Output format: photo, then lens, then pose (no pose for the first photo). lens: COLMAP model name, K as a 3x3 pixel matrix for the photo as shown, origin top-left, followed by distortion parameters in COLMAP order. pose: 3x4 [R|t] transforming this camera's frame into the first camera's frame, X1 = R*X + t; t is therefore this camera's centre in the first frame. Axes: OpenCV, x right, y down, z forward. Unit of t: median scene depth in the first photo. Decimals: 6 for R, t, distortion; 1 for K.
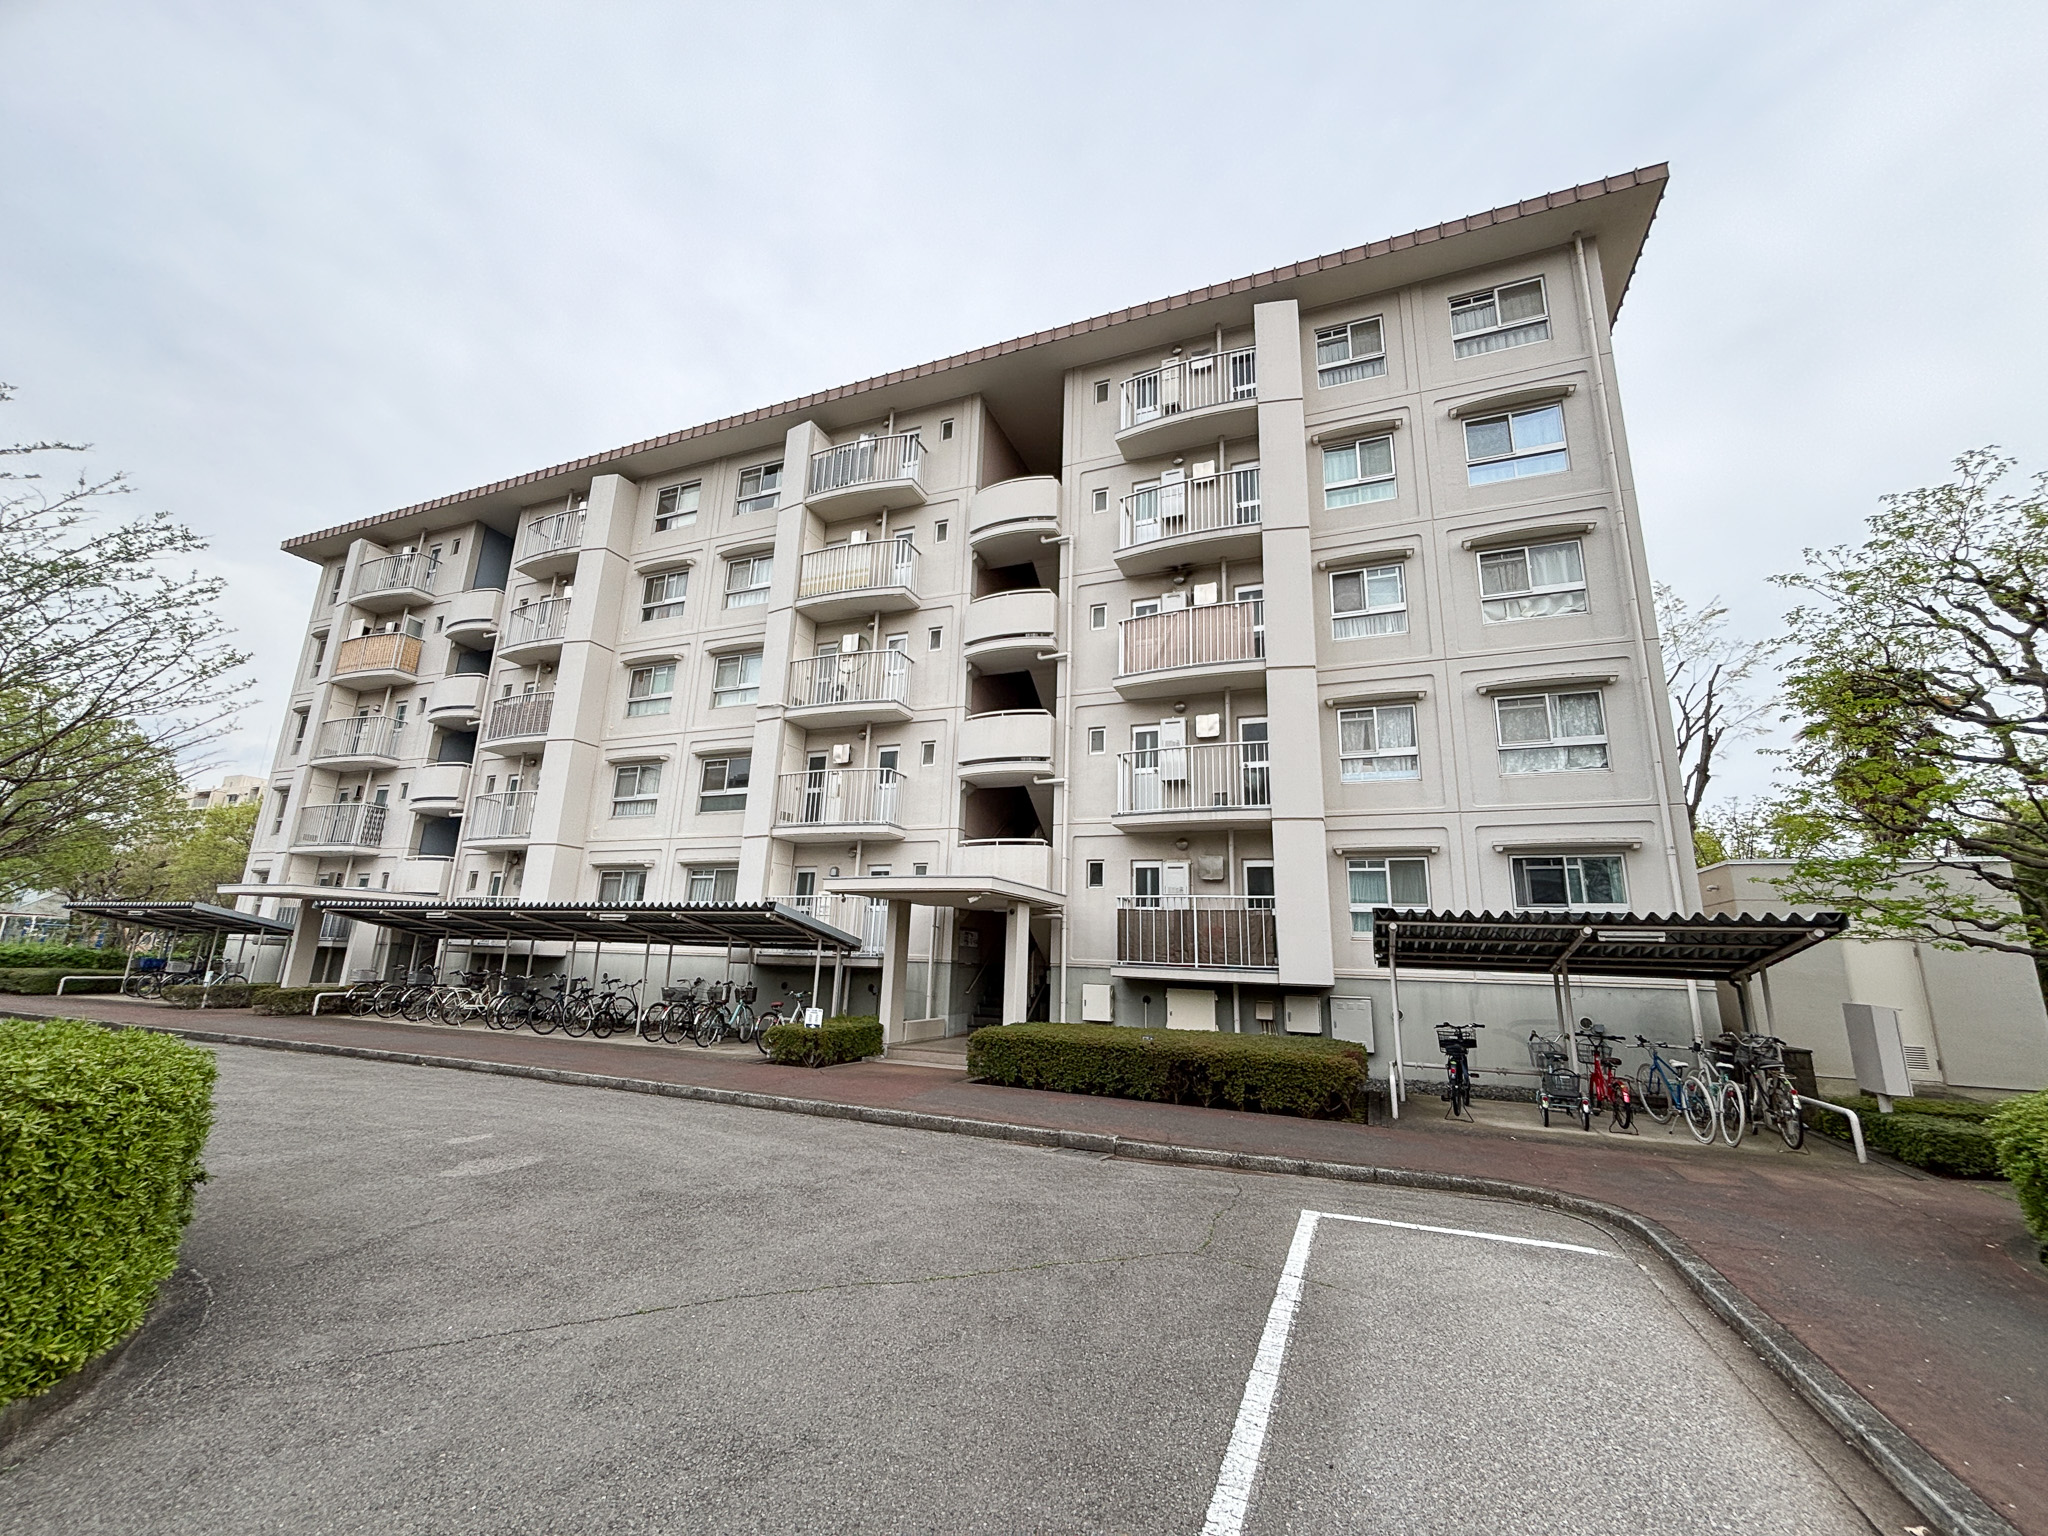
lens RADIAL K [[825.8, 0, 1024.0], [0, 825.8, 768.0], [0, 0, 1]] dist [-0.001162, -0.000135]
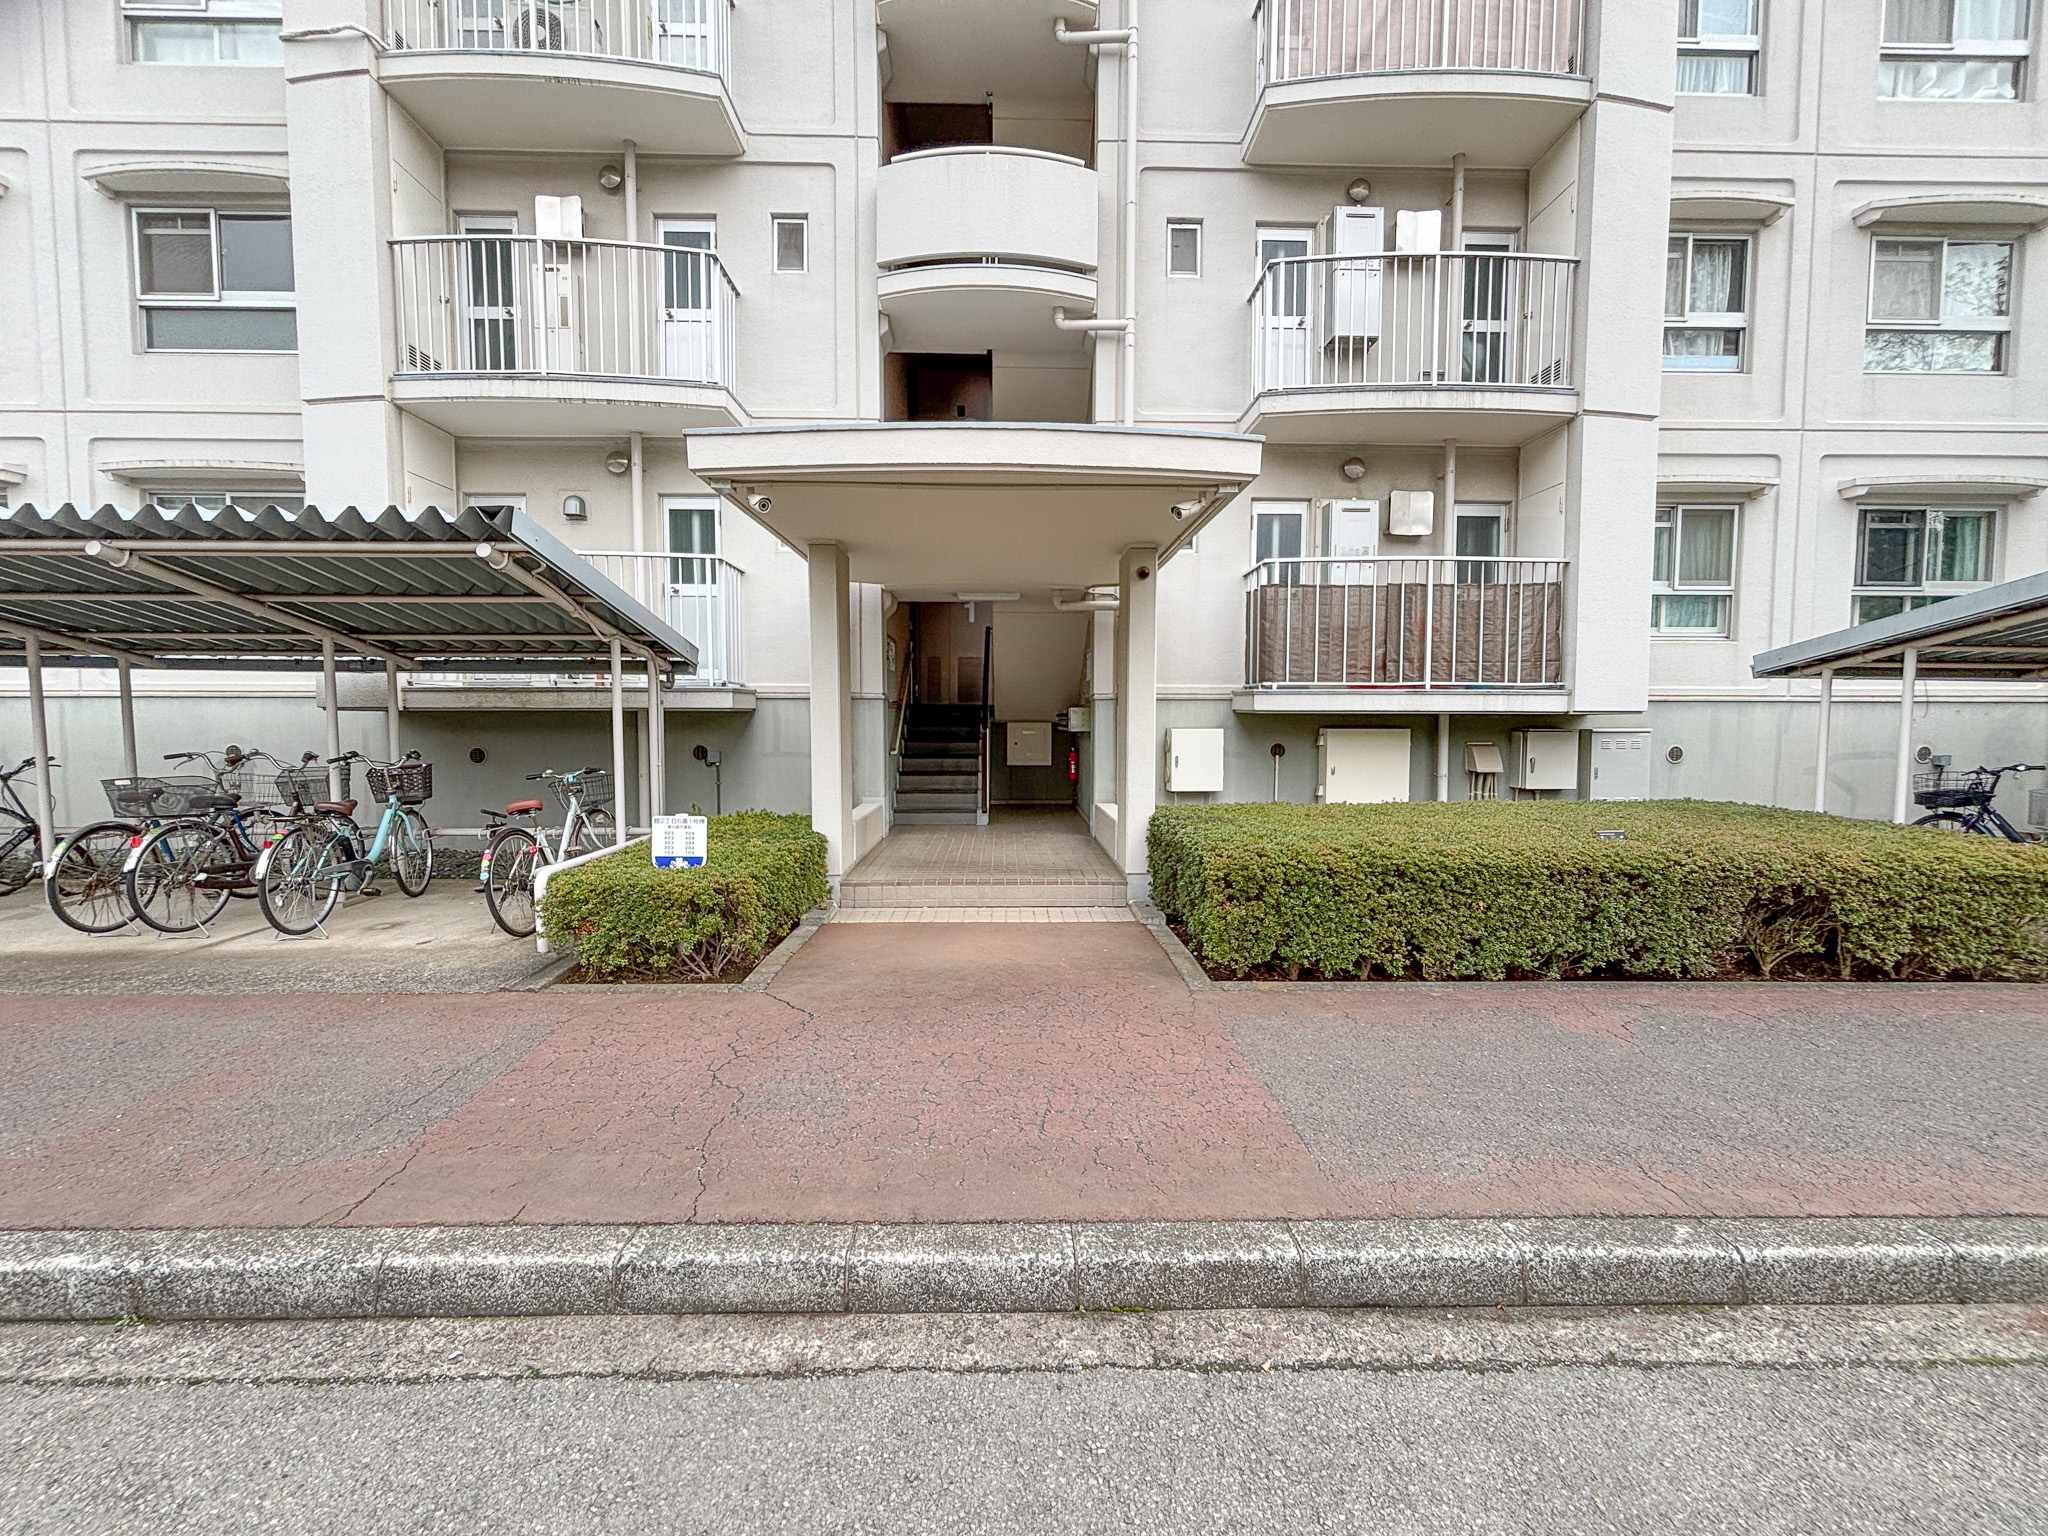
lens RADIAL K [[825.8, 0, 1024.0], [0, 825.8, 768.0], [0, 0, 1]] dist [-0.001162, -0.000135]
pose [[0.915886, -0.055392, 0.397598, -0.198055], [-0.065692, 0.956402, 0.284568, 0.121391], [-0.396026, -0.286751, 0.872317, 0.483920]]
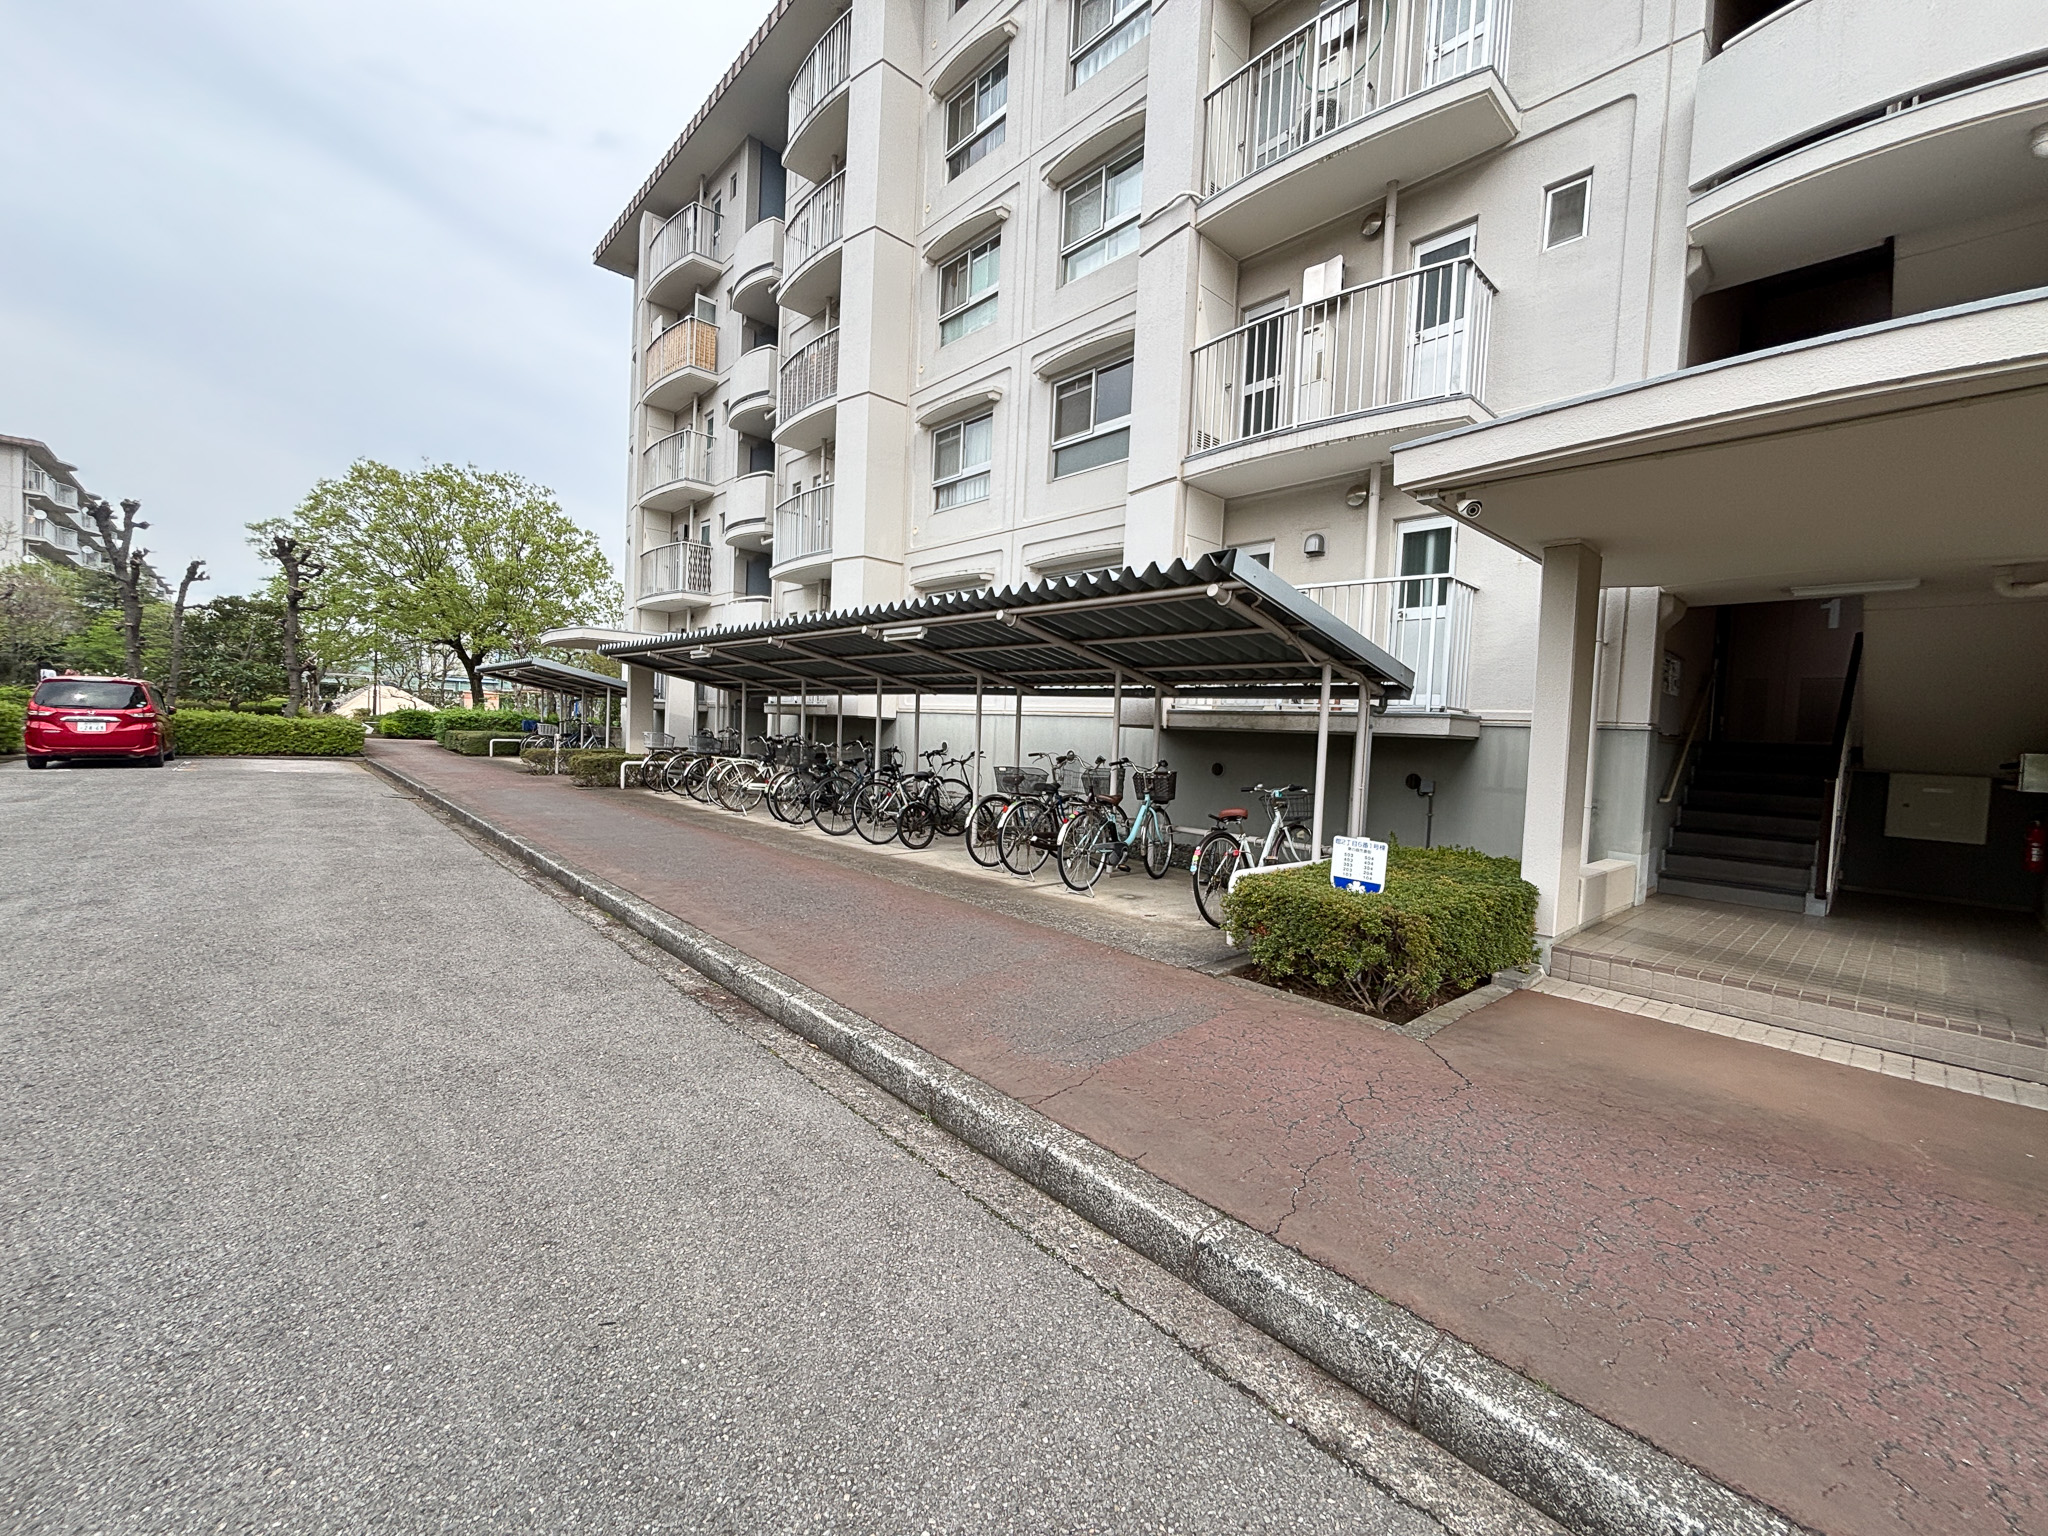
lens RADIAL K [[829.1, 0, 1023.3], [0, 829.1, 763.0], [0, 0, 1]] dist [-0.000489, 0.003689]
pose [[0.904723, 0.025696, -0.425224, -0.179051], [0.083274, 0.968255, 0.235687, 0.124837], [0.417781, -0.248642, 0.873863, 0.486377]]
